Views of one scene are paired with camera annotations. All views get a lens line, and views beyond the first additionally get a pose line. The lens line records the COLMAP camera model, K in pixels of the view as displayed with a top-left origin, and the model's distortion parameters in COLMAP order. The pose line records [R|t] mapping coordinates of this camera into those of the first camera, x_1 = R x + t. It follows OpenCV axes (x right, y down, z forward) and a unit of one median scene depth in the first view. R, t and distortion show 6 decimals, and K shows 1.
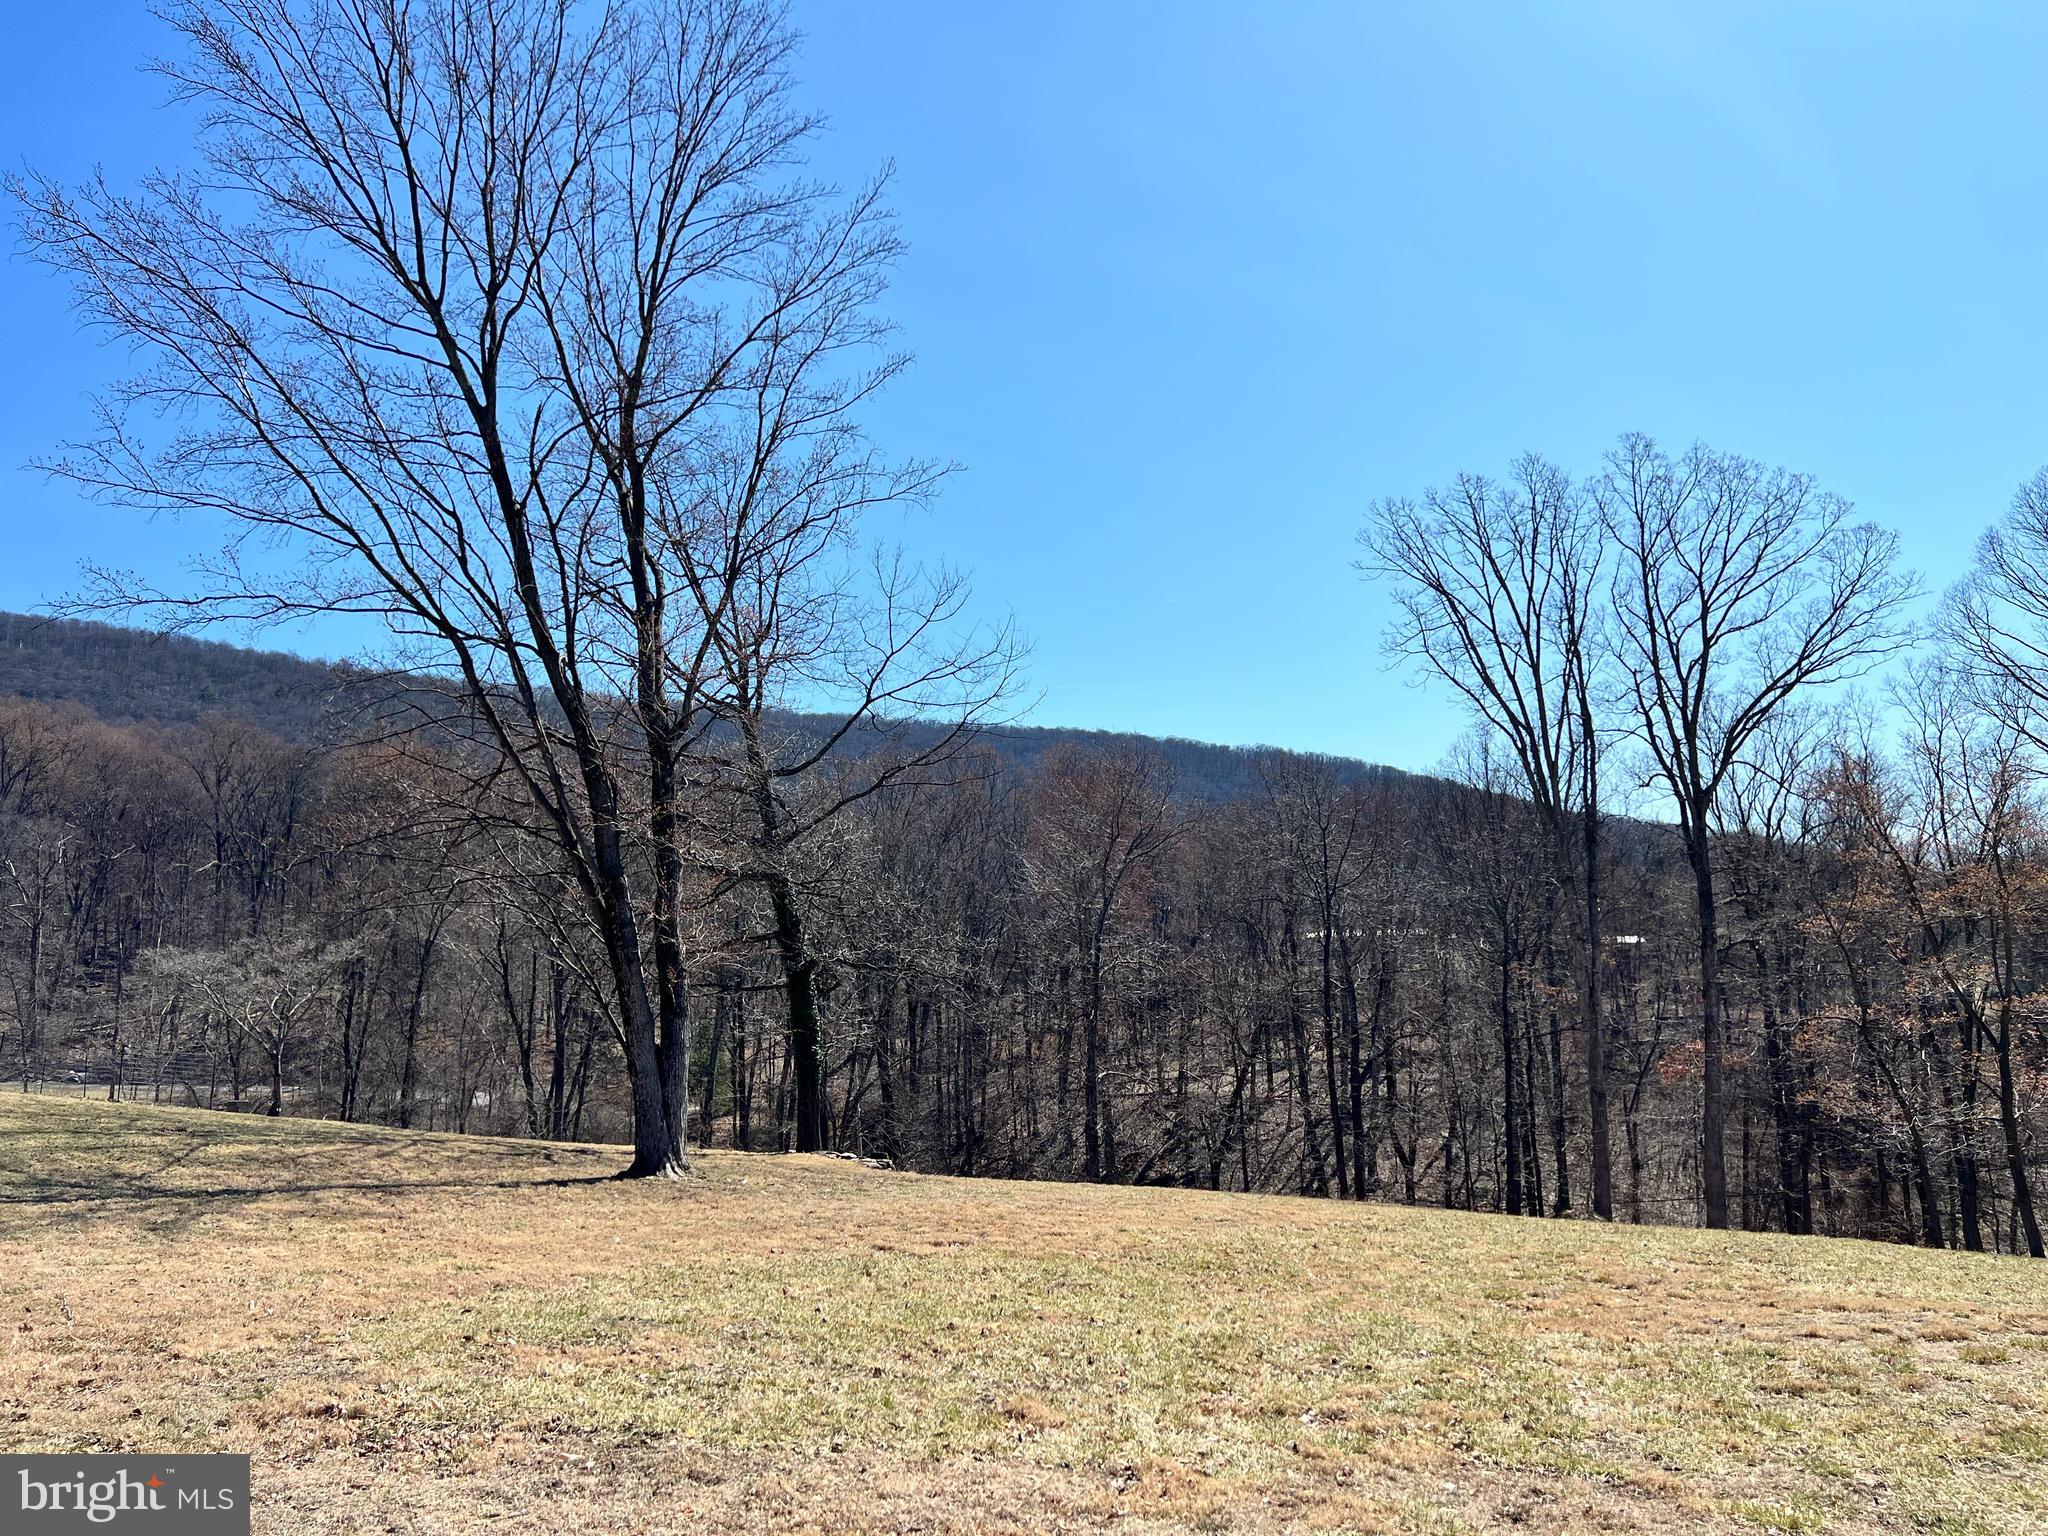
lens RADIAL K [[1543.8, 0, 1040.5], [0, 1543.8, 780.7], [0, 0, 1]] dist [0.062328, -0.059830]
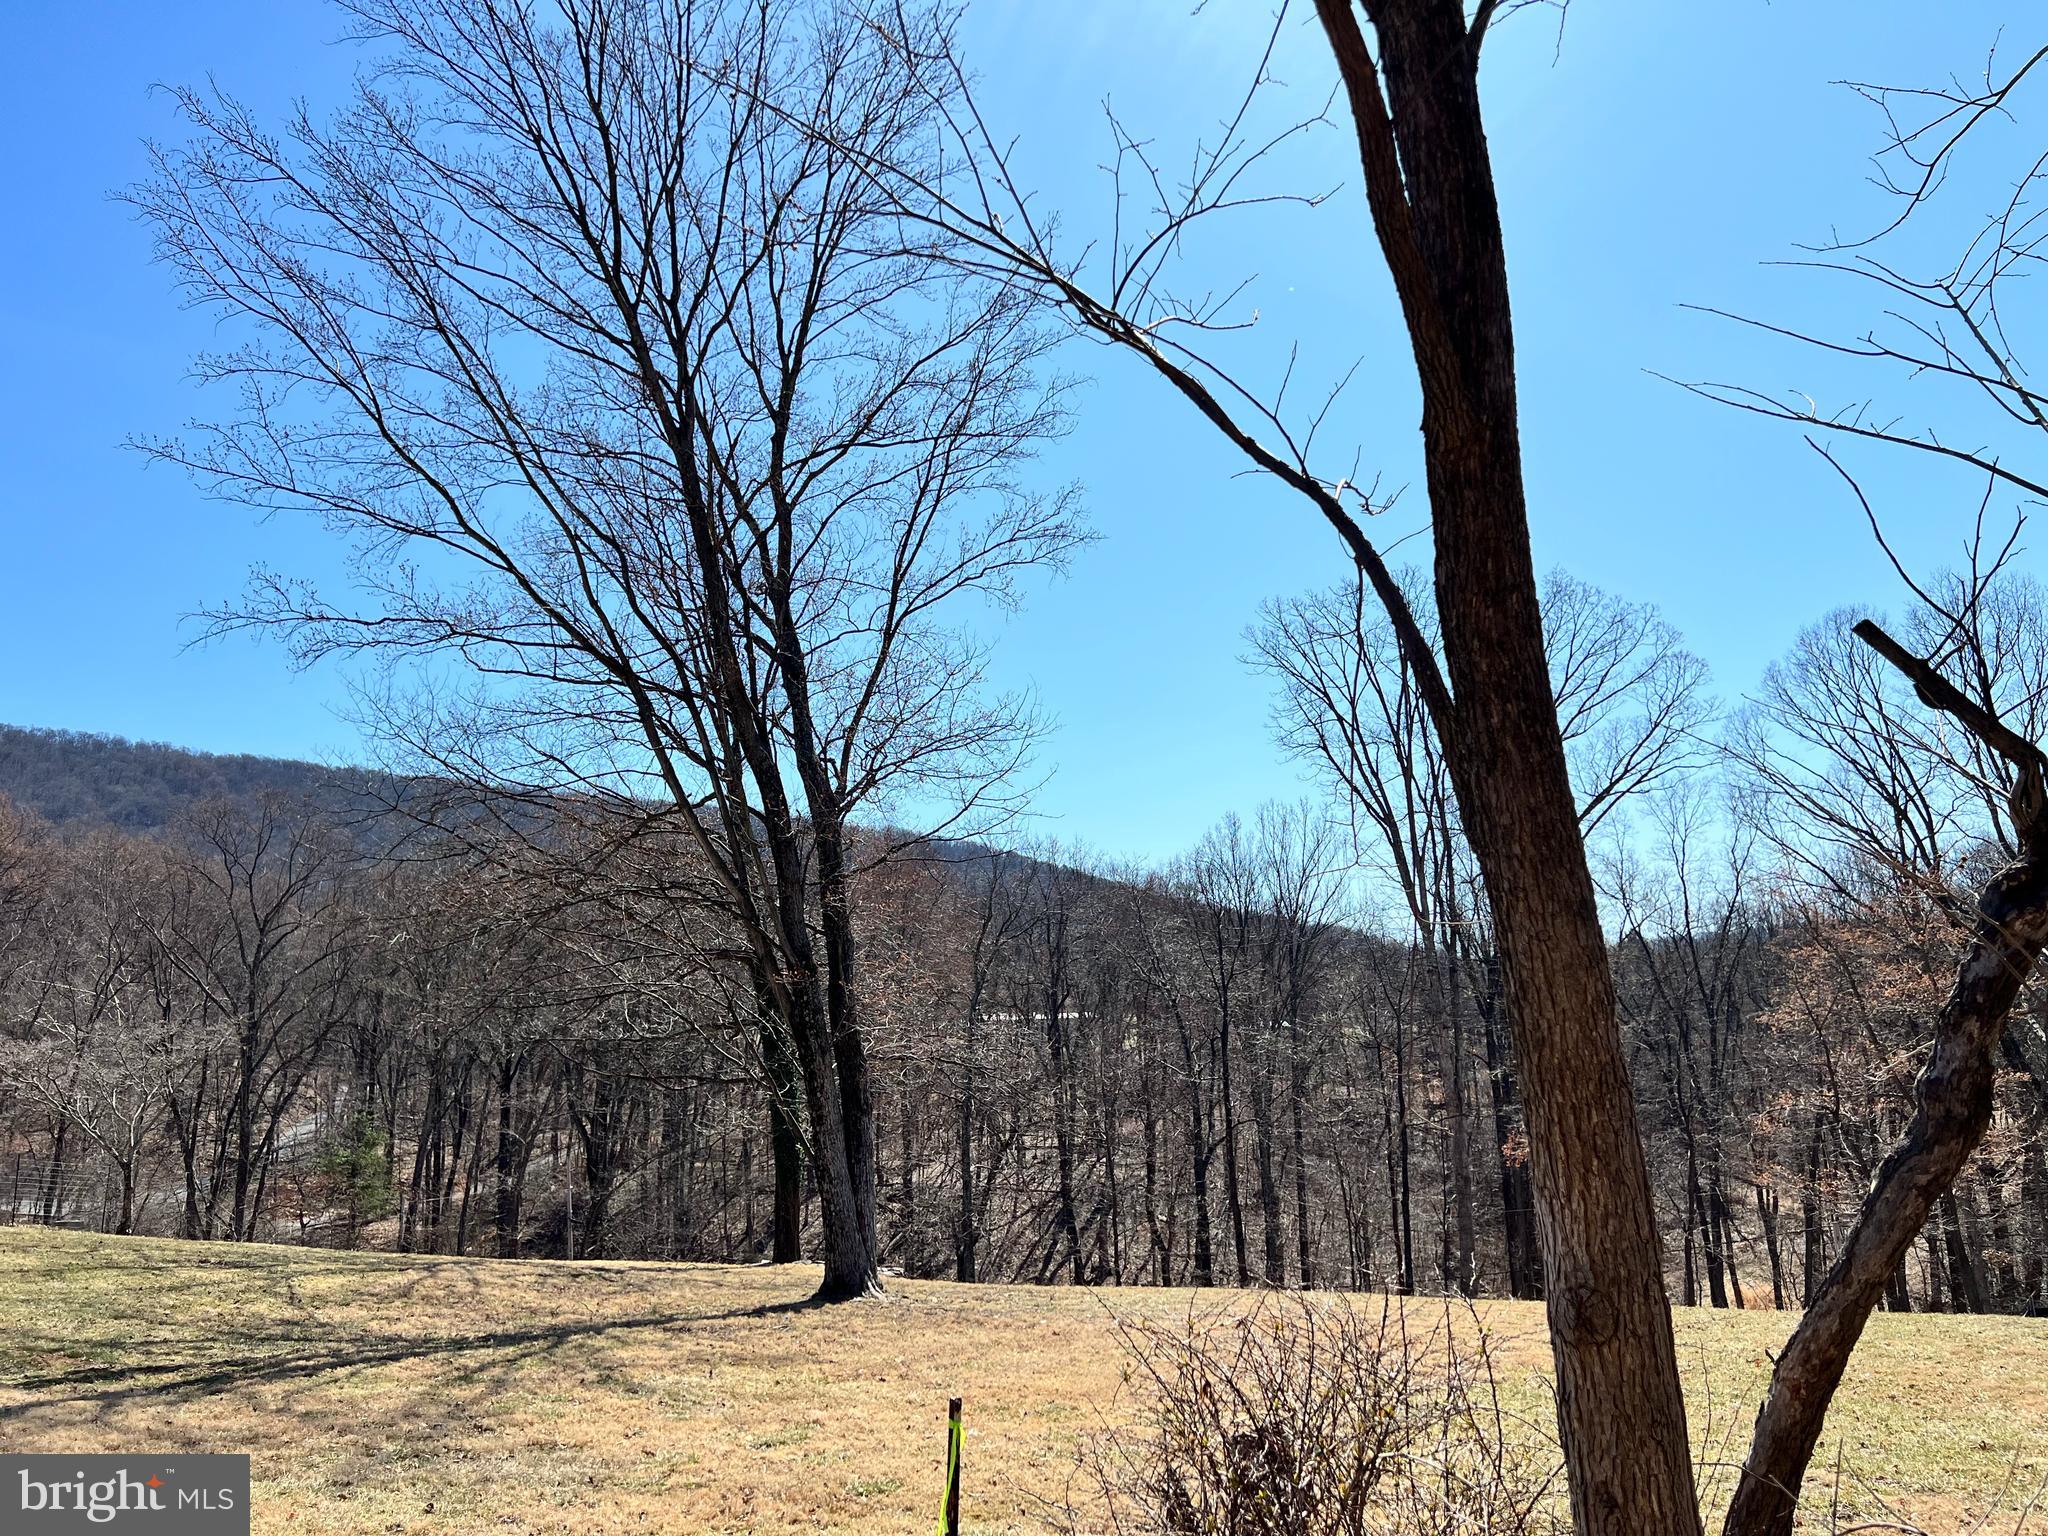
lens RADIAL K [[1543.8, 0, 1040.5], [0, 1543.8, 780.7], [0, 0, 1]] dist [0.062328, -0.059830]
pose [[0.967328, 0.042721, 0.249903, -0.195724], [-0.029560, 0.997983, -0.056185, 0.003270], [-0.251799, 0.046962, 0.966639, 0.050560]]
